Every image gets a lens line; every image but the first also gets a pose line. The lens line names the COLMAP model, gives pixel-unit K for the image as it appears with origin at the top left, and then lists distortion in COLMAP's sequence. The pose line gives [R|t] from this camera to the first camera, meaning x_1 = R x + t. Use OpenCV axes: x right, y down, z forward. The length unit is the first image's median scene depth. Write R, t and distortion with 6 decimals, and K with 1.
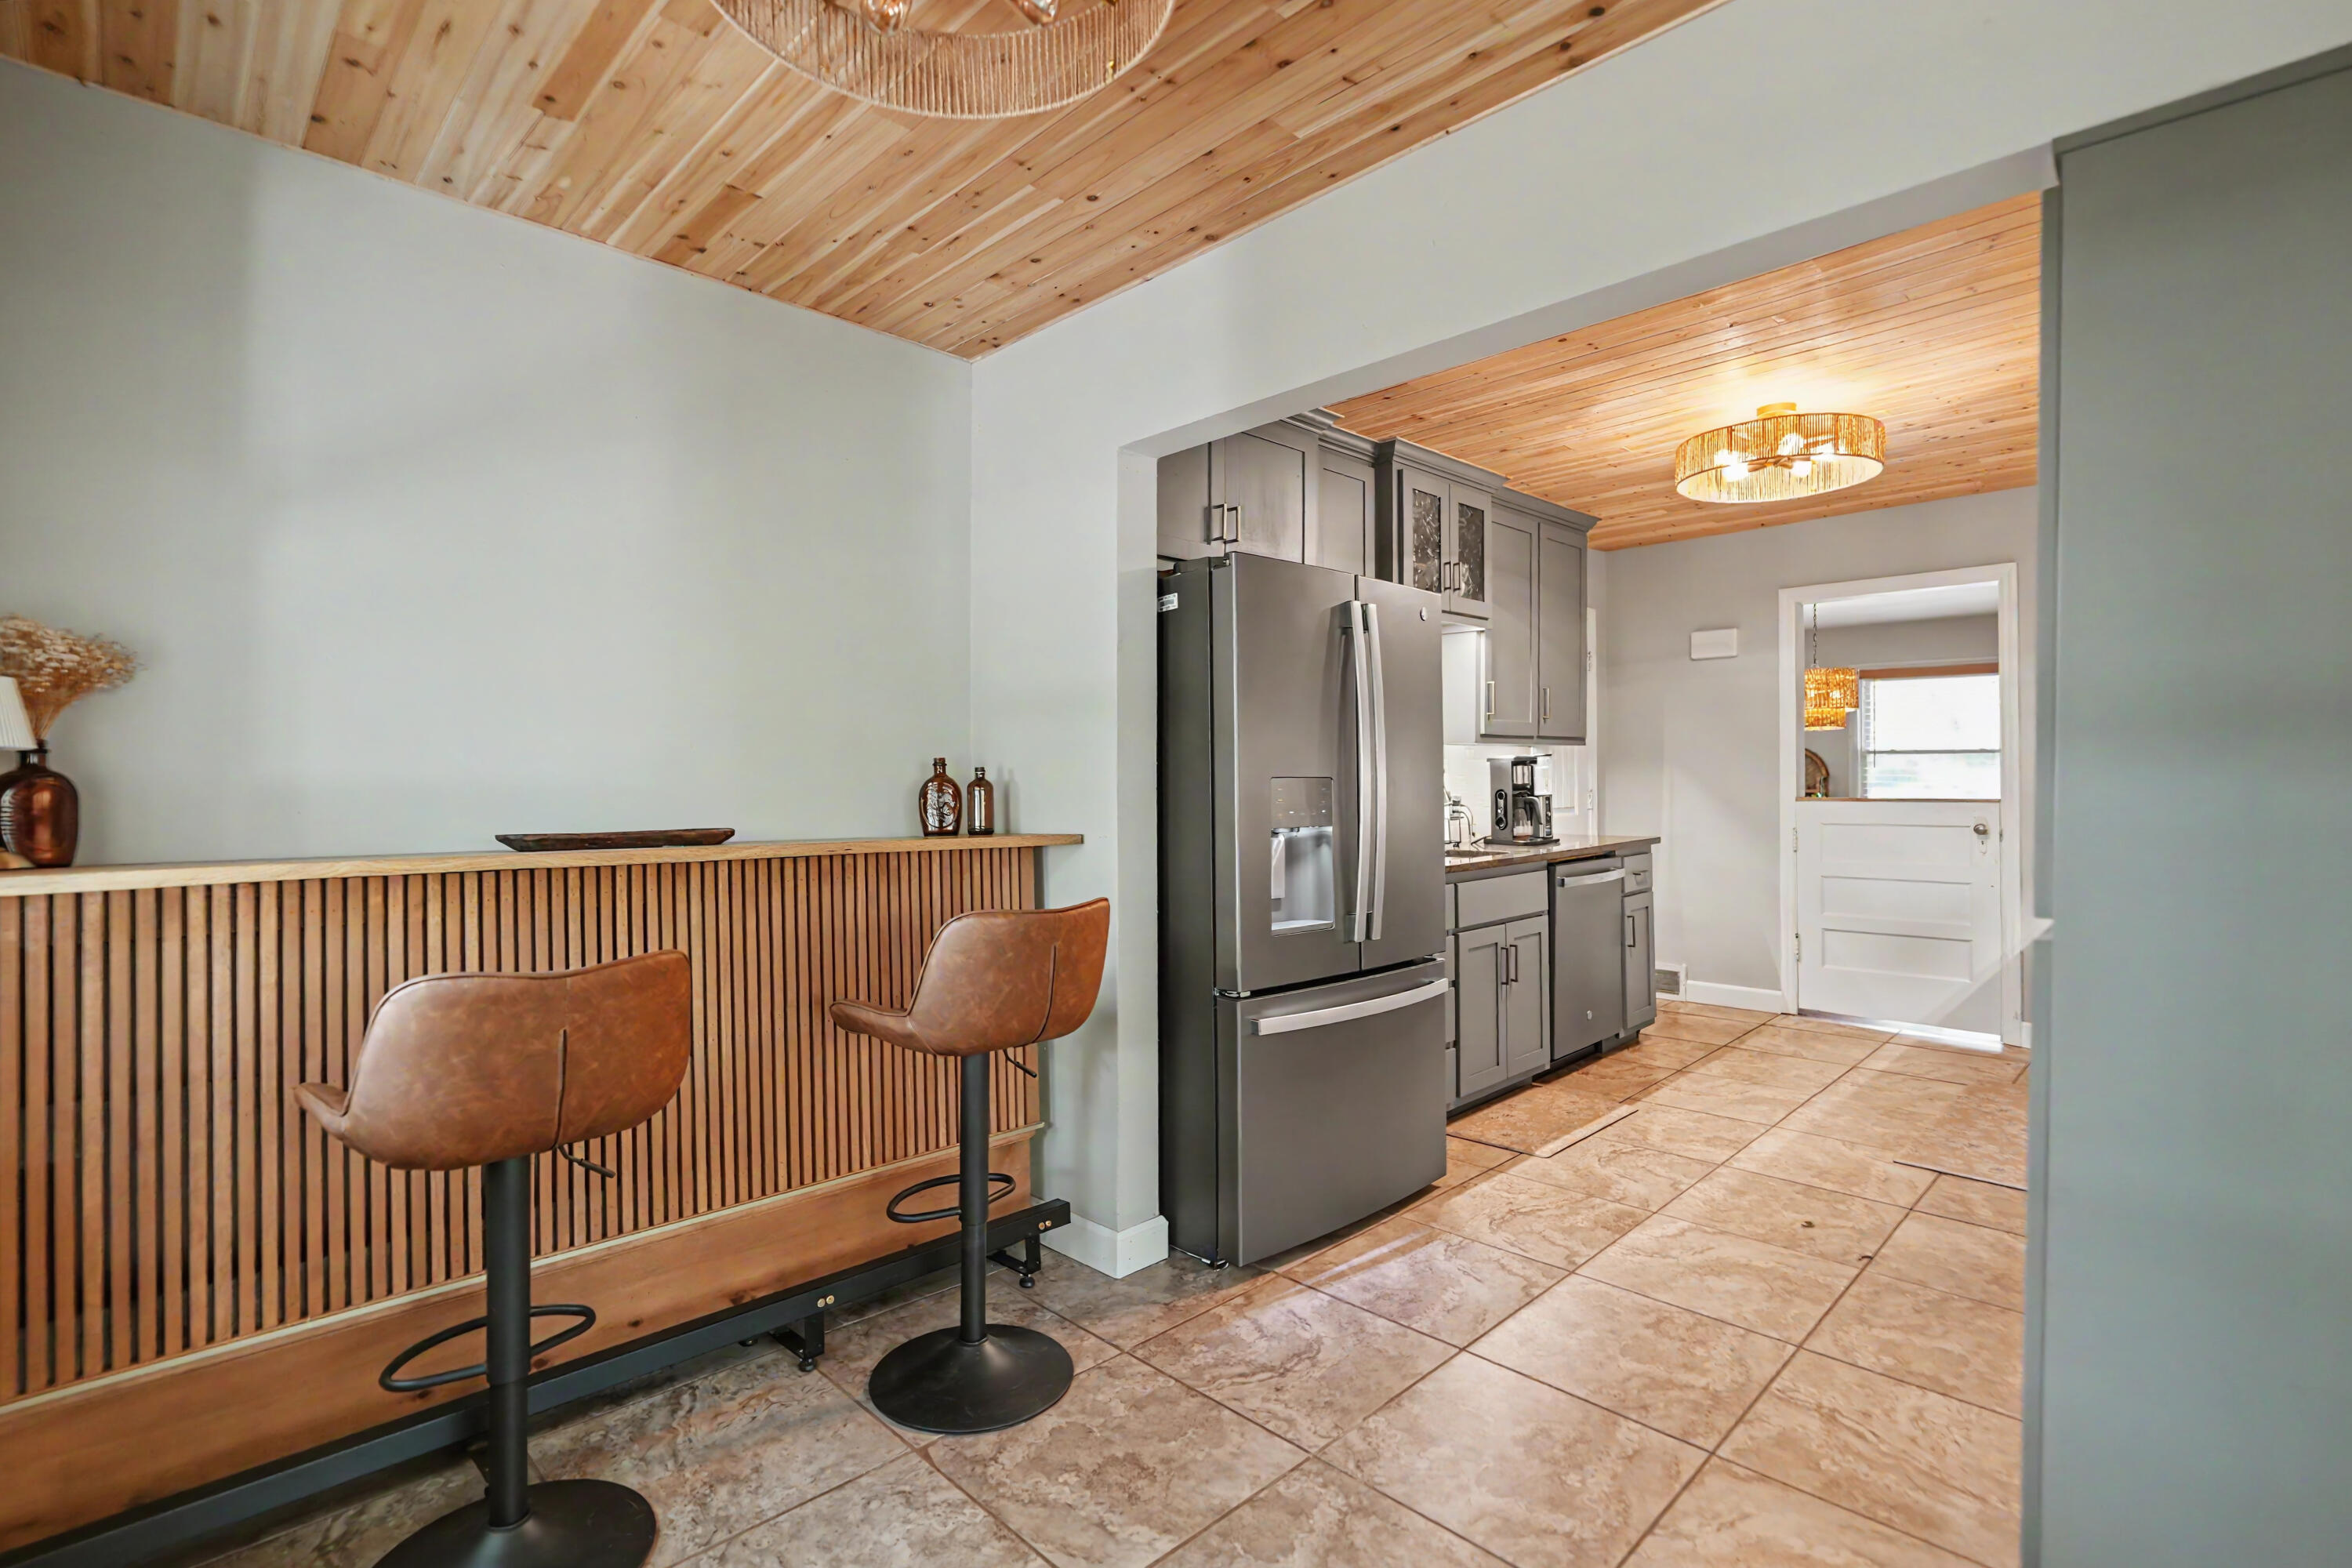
lens RADIAL K [[1098.9, 0, 1176.0], [0, 1098.9, 784.0], [0, 0, 1]] dist [-0.001606, -0.000222]
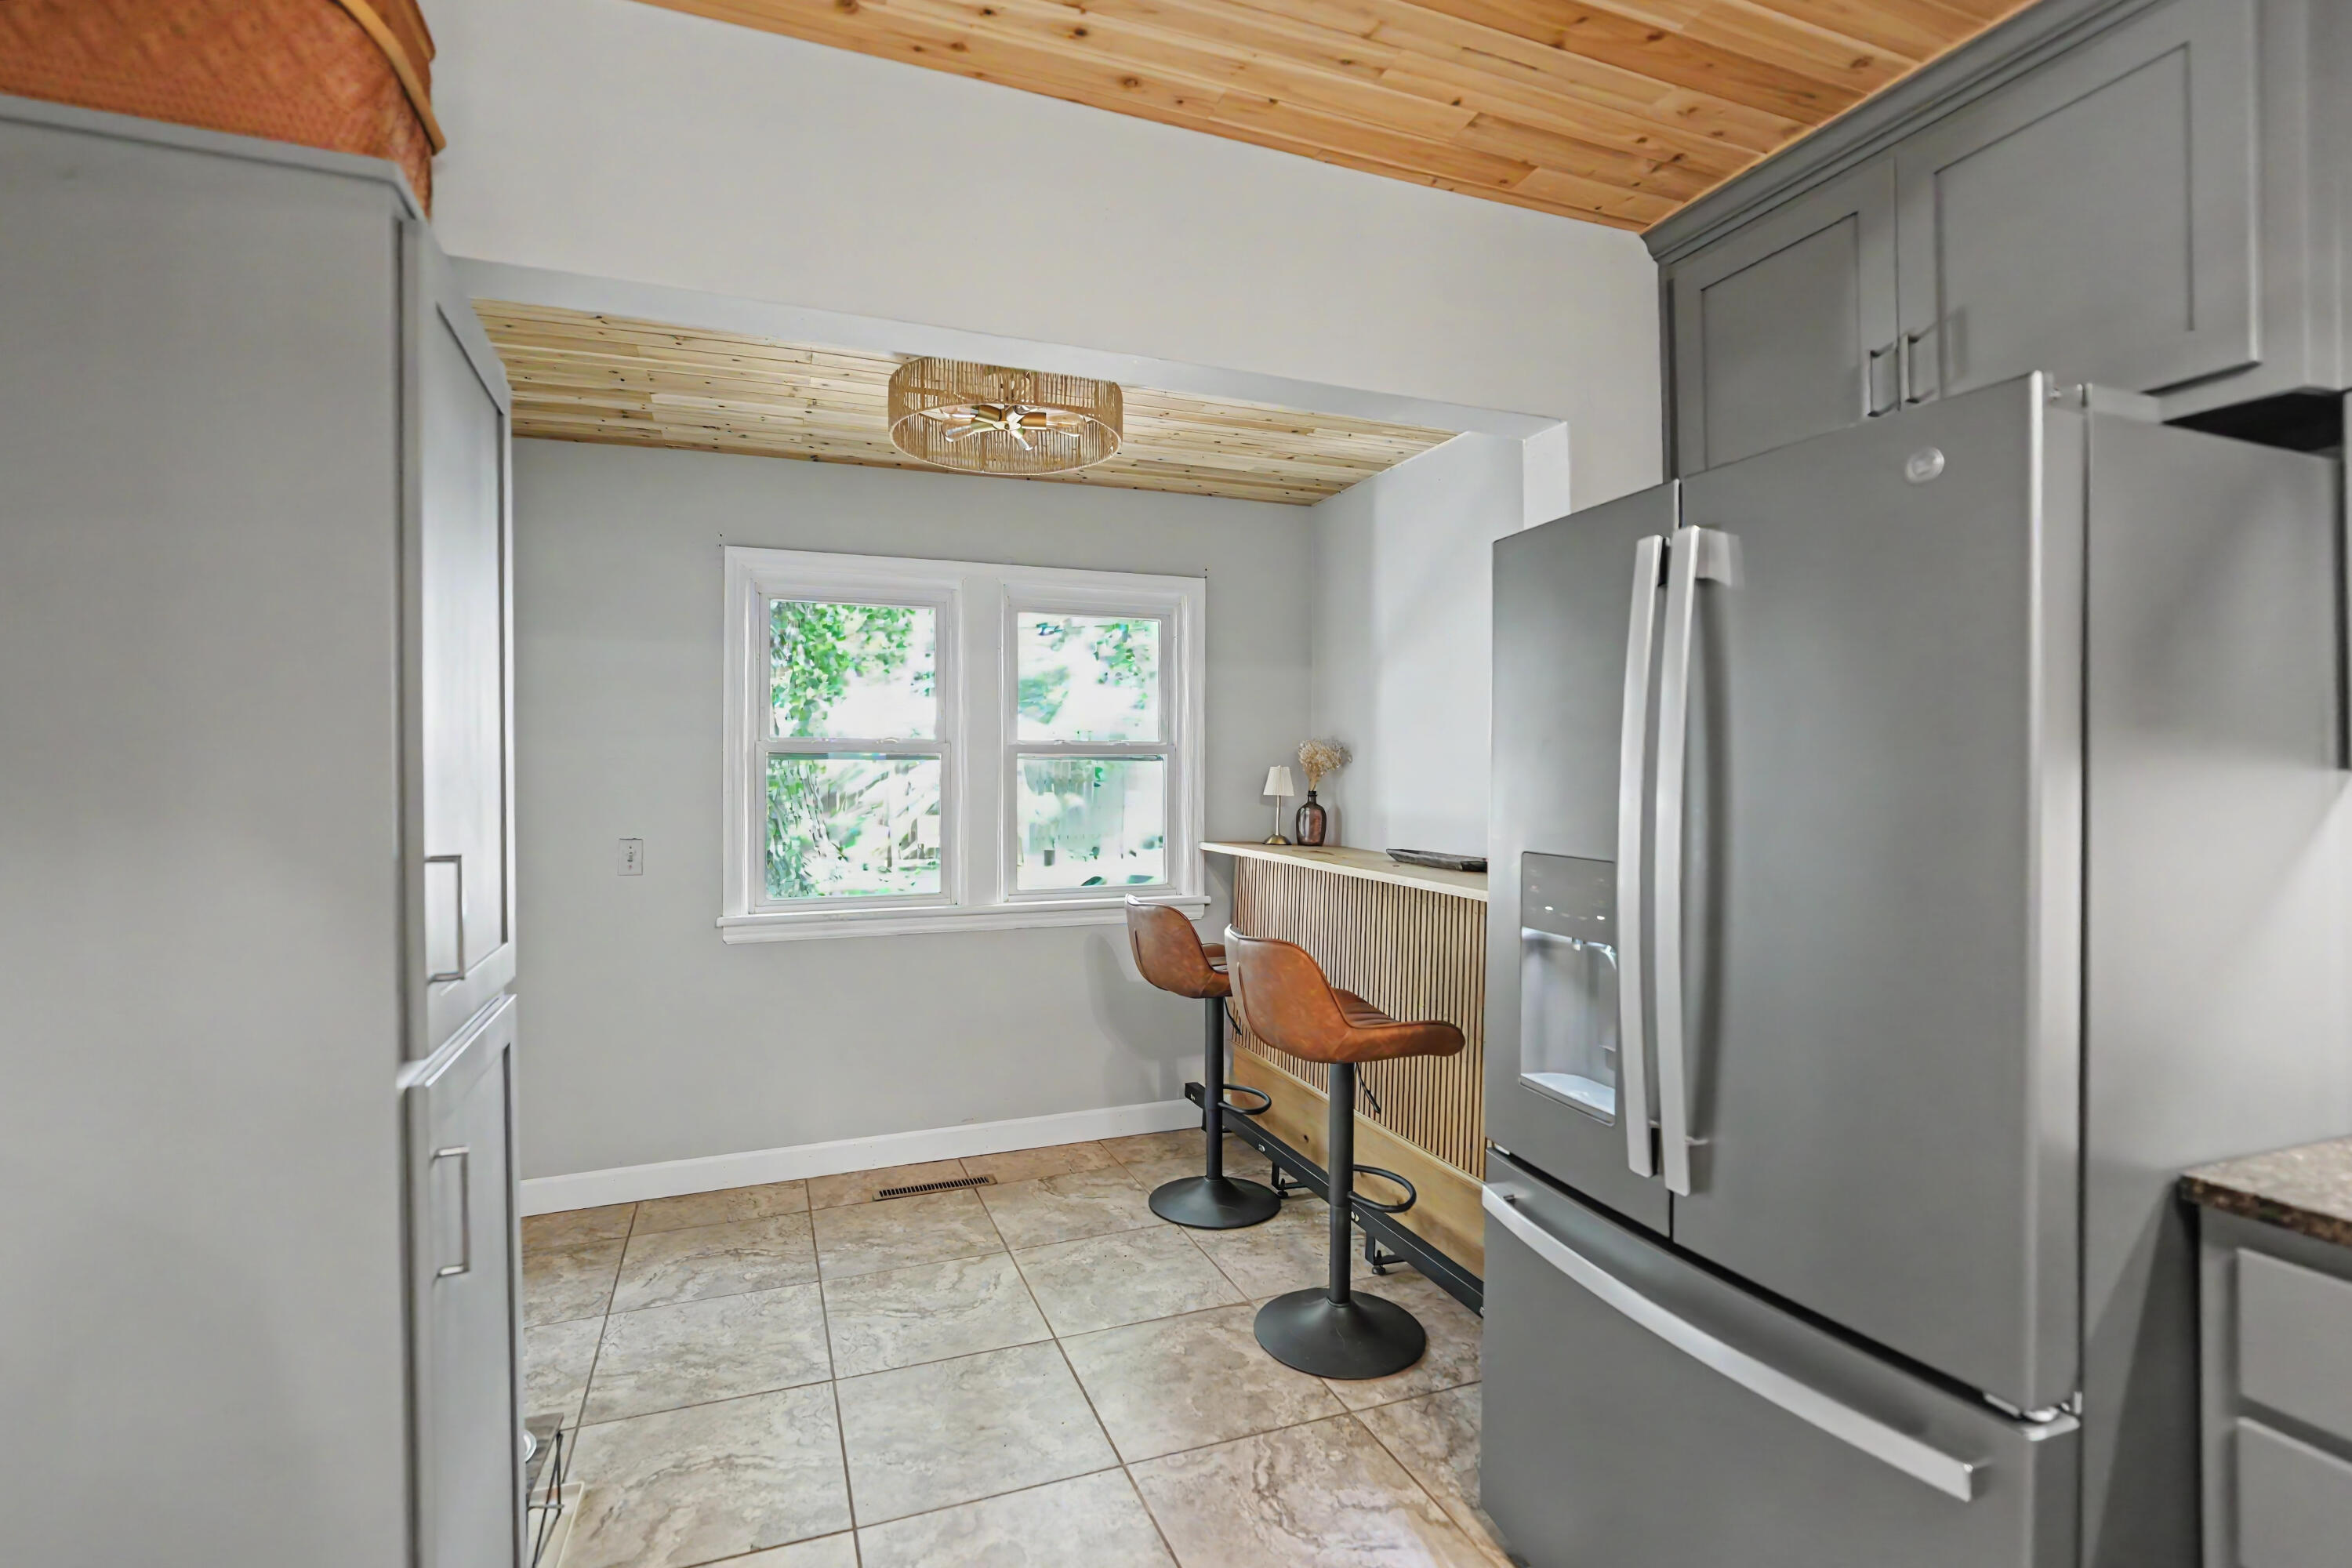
lens RADIAL K [[1098.9, 0, 1176.0], [0, 1098.9, 784.0], [0, 0, 1]] dist [-0.001606, -0.000222]
pose [[-0.392230, 0.012490, -0.919782, 1.039909], [-0.006568, 0.999844, 0.016378, -0.076899], [0.919844, 0.012465, -0.392087, 1.390738]]
